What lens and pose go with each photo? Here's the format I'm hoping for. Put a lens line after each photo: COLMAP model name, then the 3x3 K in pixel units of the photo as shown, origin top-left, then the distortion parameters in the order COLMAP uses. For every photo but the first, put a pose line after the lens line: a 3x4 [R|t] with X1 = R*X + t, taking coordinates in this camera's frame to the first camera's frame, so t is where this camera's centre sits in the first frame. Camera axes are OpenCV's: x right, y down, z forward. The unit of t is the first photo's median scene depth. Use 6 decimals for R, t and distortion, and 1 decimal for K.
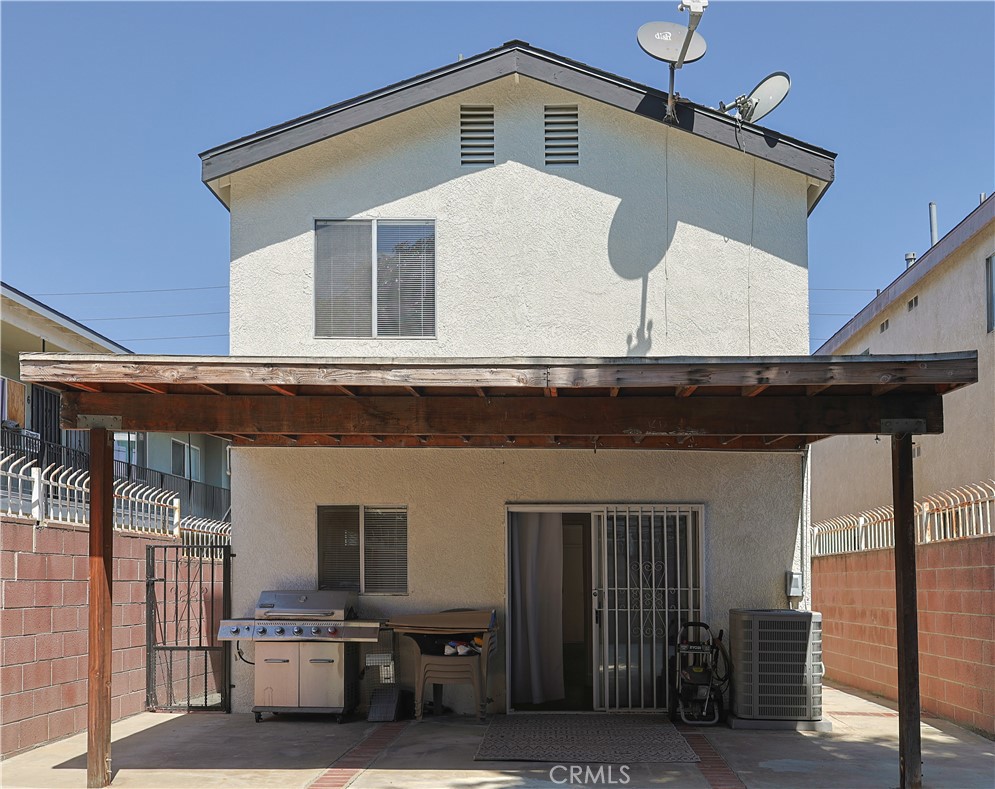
lens RADIAL K [[969.4, 0, 498.4], [0, 969.4, 557.2], [0, 0, 1]] dist [-0.005700, -0.005901]
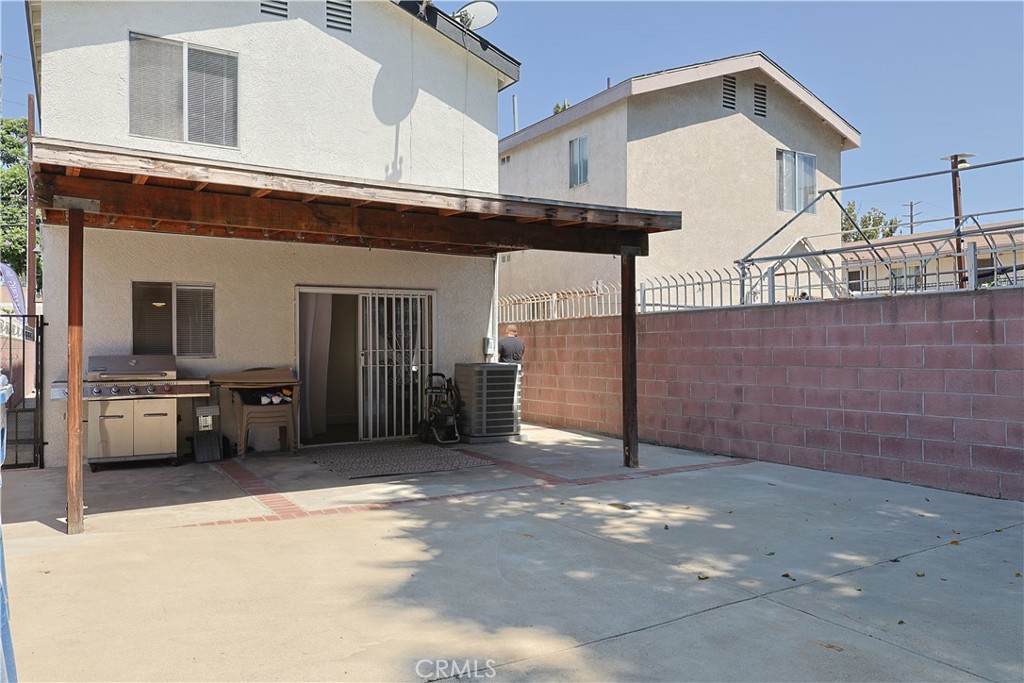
lens RADIAL K [[742.7, 0, 512.0], [0, 742.7, 341.5], [0, 0, 1]] dist [0.000108, 0.000176]
pose [[0.846549, -0.005716, 0.532280, -0.277202], [-0.004817, 0.999819, 0.018398, -0.000415], [-0.532289, -0.018139, 0.846368, 0.009449]]
